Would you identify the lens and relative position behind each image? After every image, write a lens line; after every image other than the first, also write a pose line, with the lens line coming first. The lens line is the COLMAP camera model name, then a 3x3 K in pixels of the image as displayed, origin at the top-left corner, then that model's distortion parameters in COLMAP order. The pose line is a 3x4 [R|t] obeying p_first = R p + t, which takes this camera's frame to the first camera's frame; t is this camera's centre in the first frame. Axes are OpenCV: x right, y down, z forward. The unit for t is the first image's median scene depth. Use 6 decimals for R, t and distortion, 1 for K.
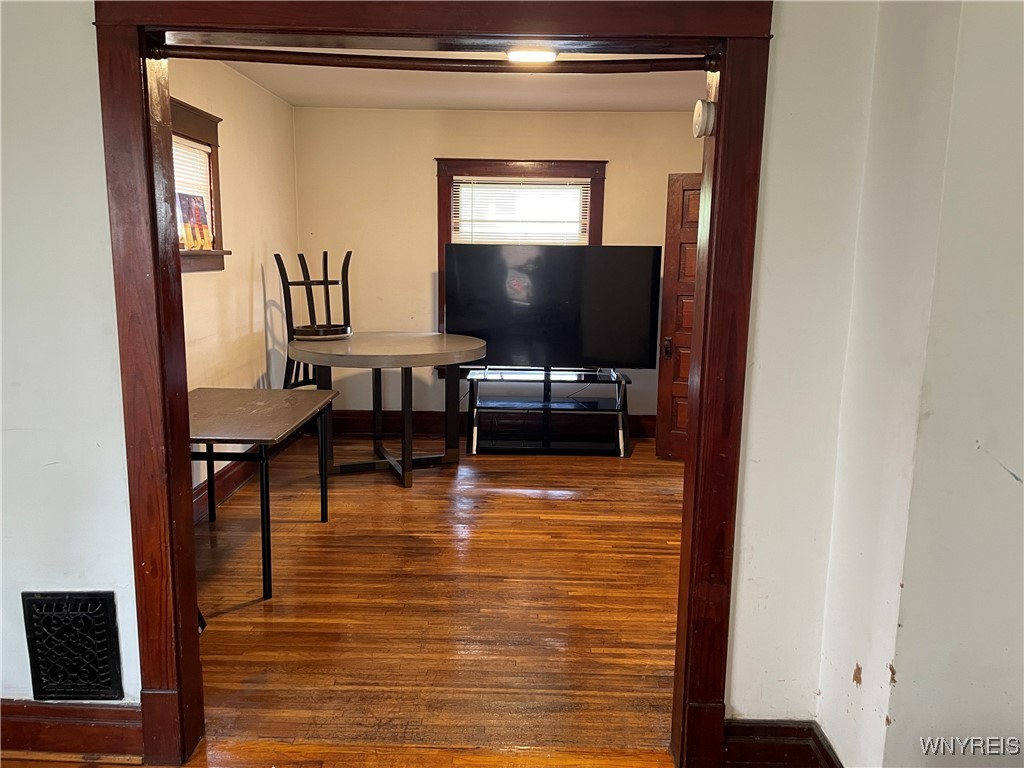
lens RADIAL K [[791.1, 0, 512.6], [0, 791.1, 385.2], [0, 0, 1]] dist [0.073464, -0.064991]
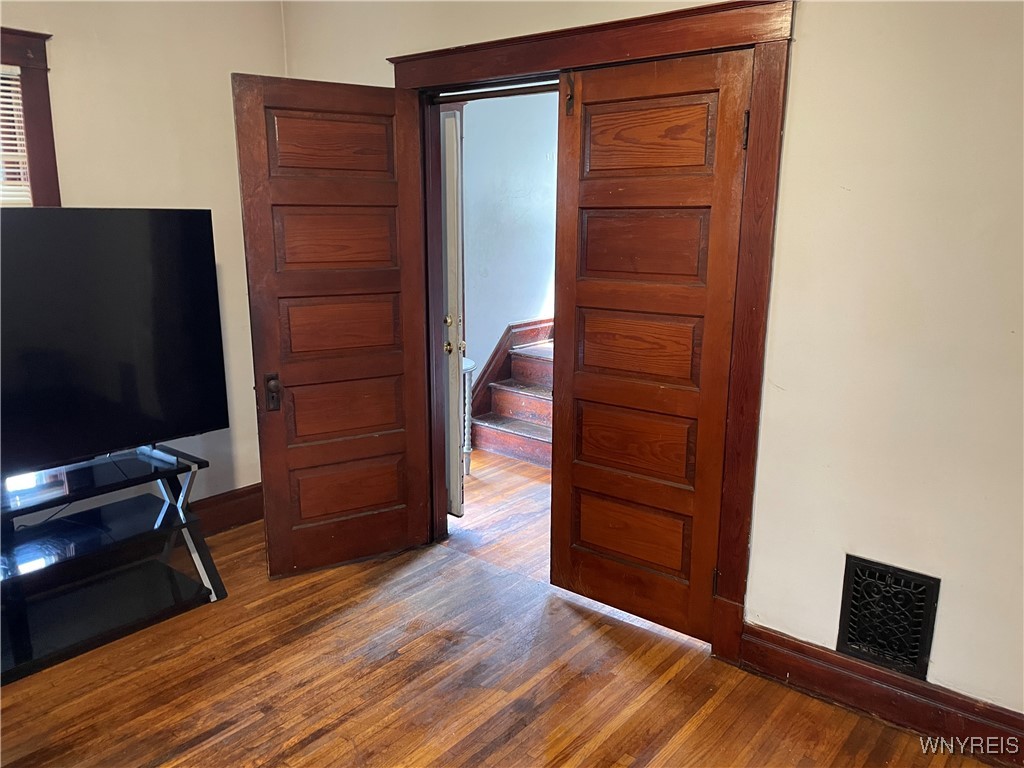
lens RADIAL K [[791.1, 0, 512.9], [0, 791.1, 379.2], [0, 0, 1]] dist [0.073464, -0.064991]
pose [[0.620342, -0.173241, 0.764960, -0.136921], [0.141024, 0.984043, 0.108494, -0.096239], [-0.771549, 0.040574, 0.634874, 0.527589]]
